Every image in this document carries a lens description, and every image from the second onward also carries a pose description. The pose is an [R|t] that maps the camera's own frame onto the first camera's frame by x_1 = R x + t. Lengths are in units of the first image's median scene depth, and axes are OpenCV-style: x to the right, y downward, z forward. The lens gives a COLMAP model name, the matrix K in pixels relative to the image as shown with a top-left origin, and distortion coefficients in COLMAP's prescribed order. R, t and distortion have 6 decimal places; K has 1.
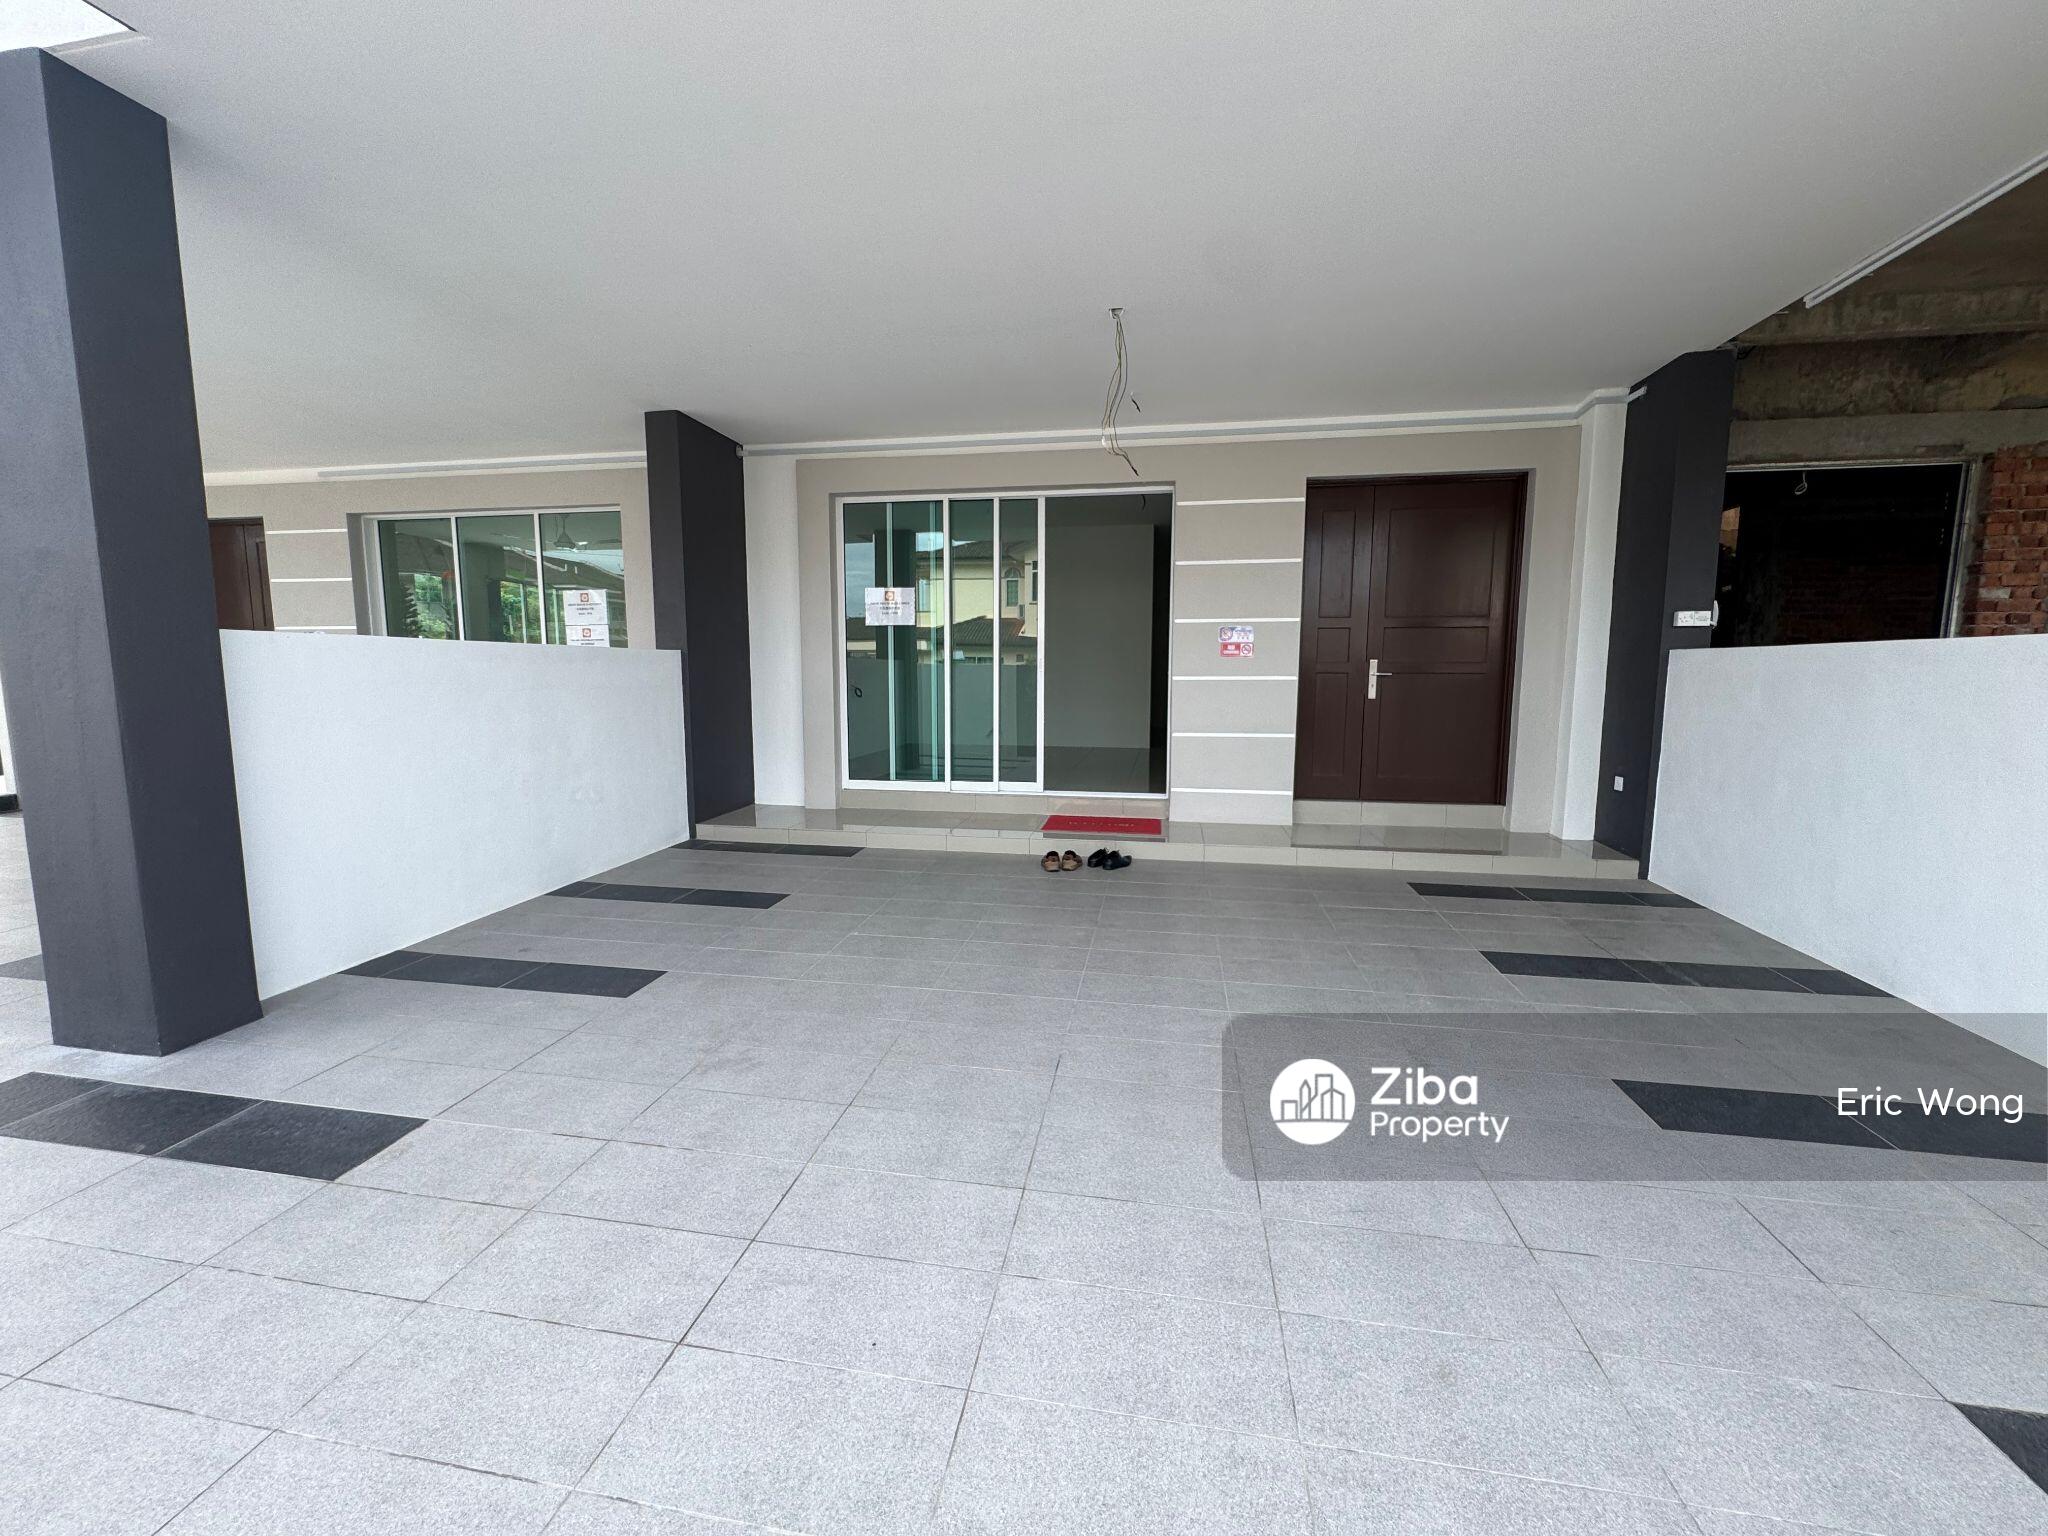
lens RADIAL K [[818.4, 0, 1023.2], [0, 818.4, 764.9], [0, 0, 1]] dist [-0.002792, 0.000173]
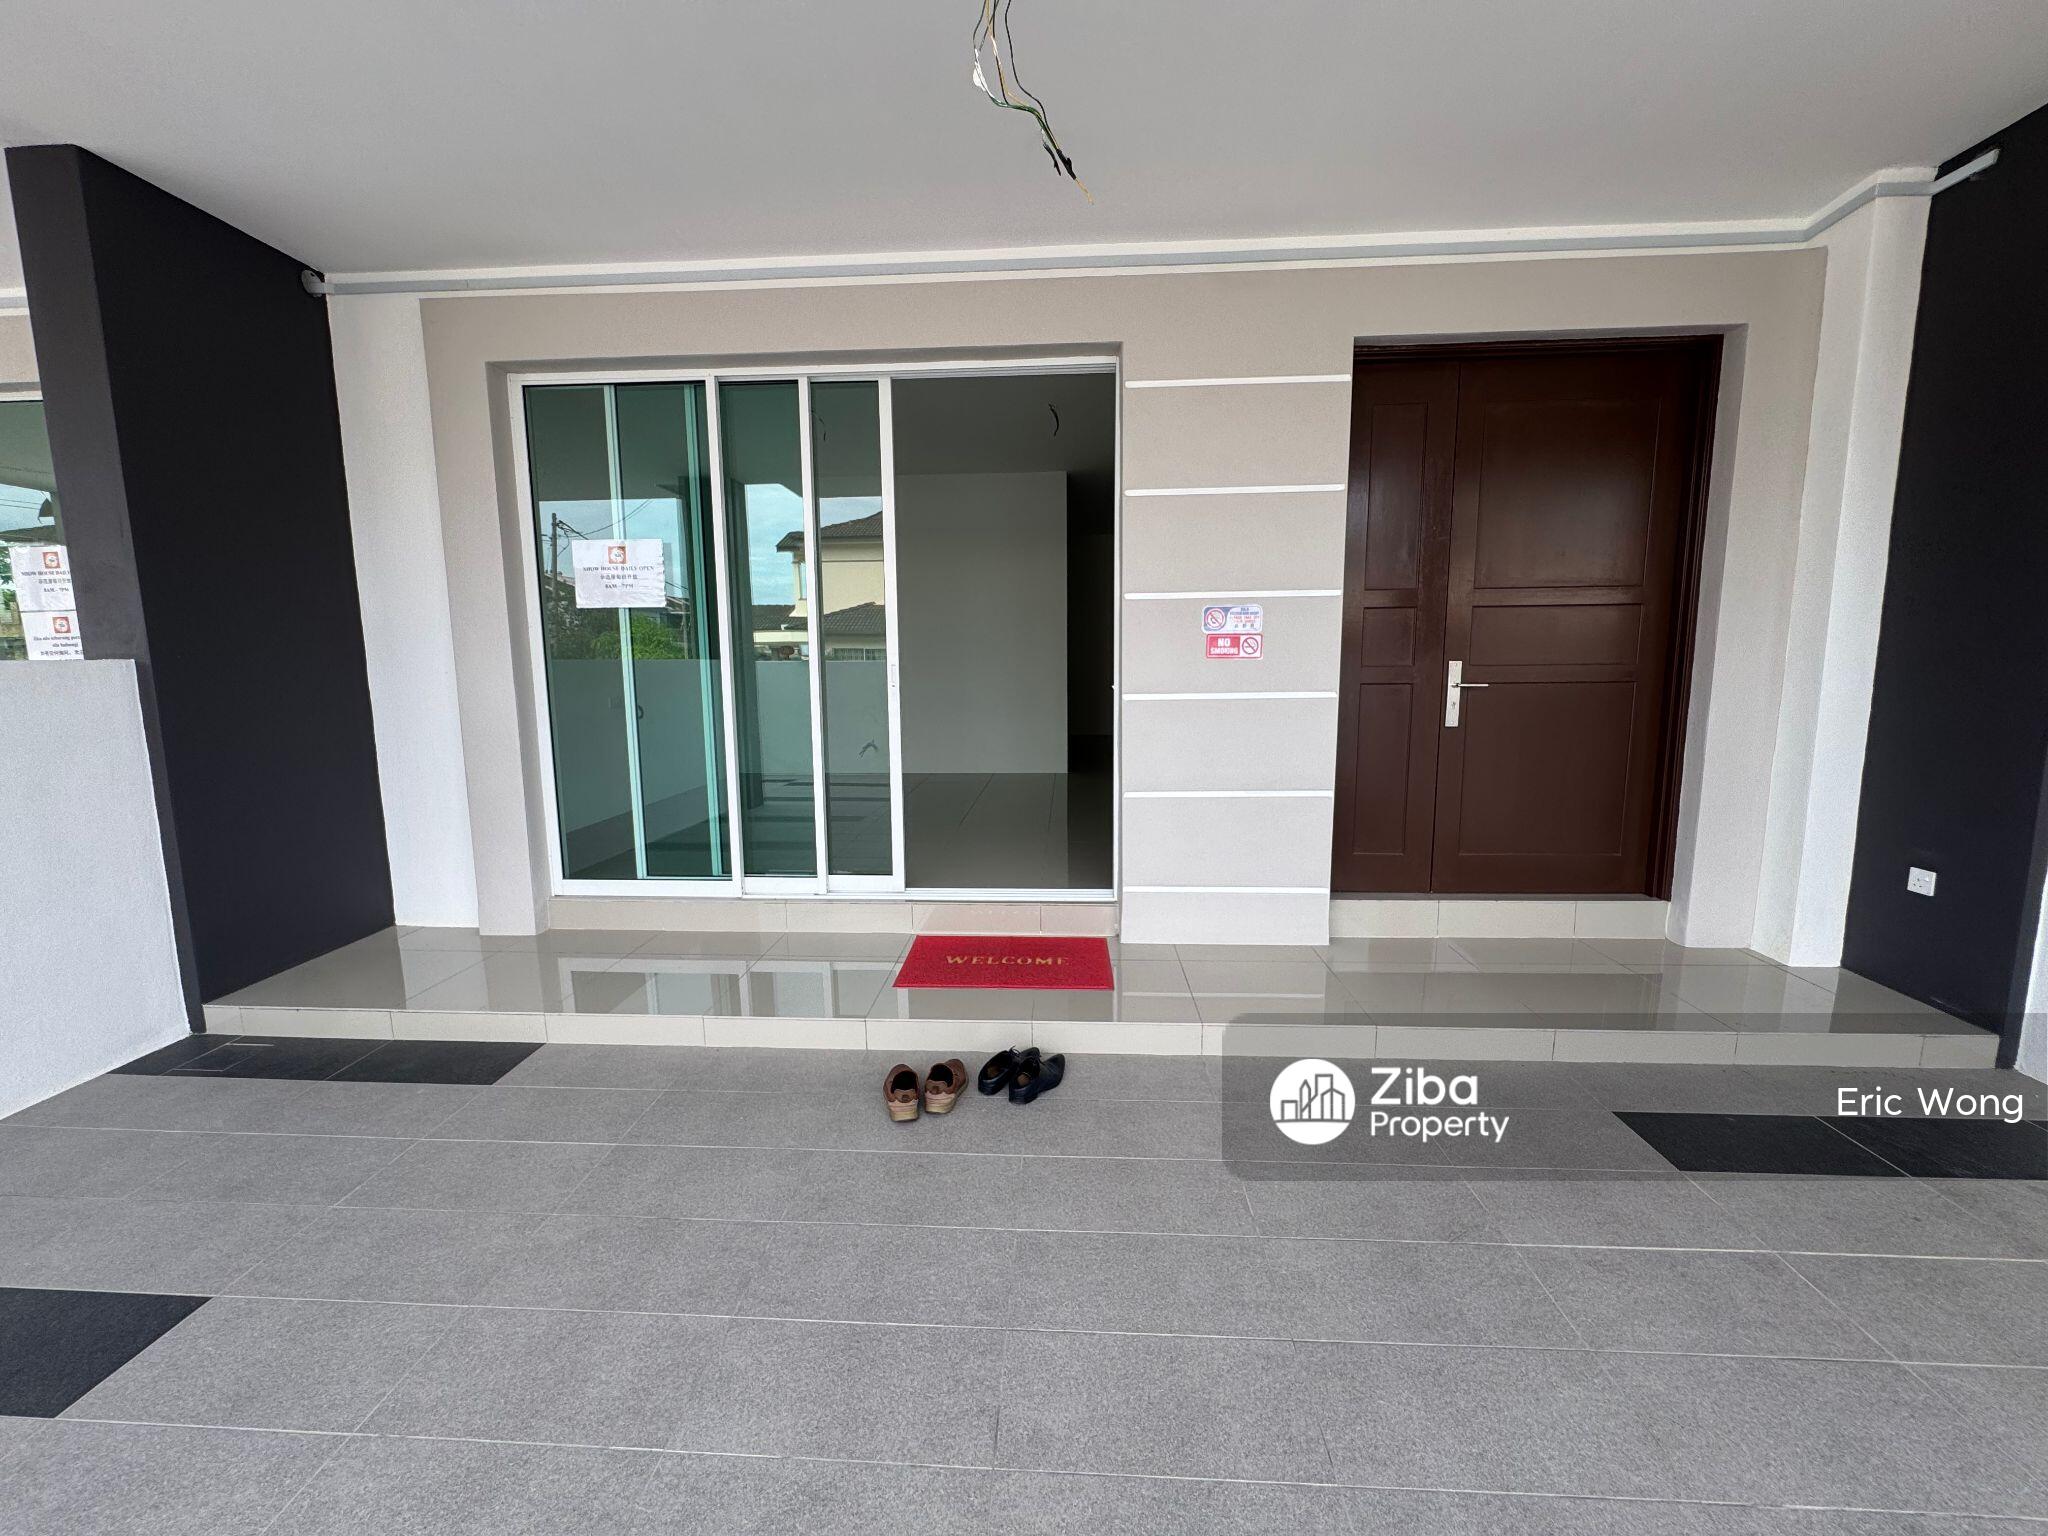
lens RADIAL K [[818.4, 0, 1018.3], [0, 818.4, 762.7], [0, 0, 1]] dist [-0.002792, 0.000173]
pose [[0.993470, -0.025966, 0.111096, 0.045999], [0.024686, 0.999612, 0.012884, -0.069664], [-0.111387, -0.010057, 0.993726, 0.442152]]
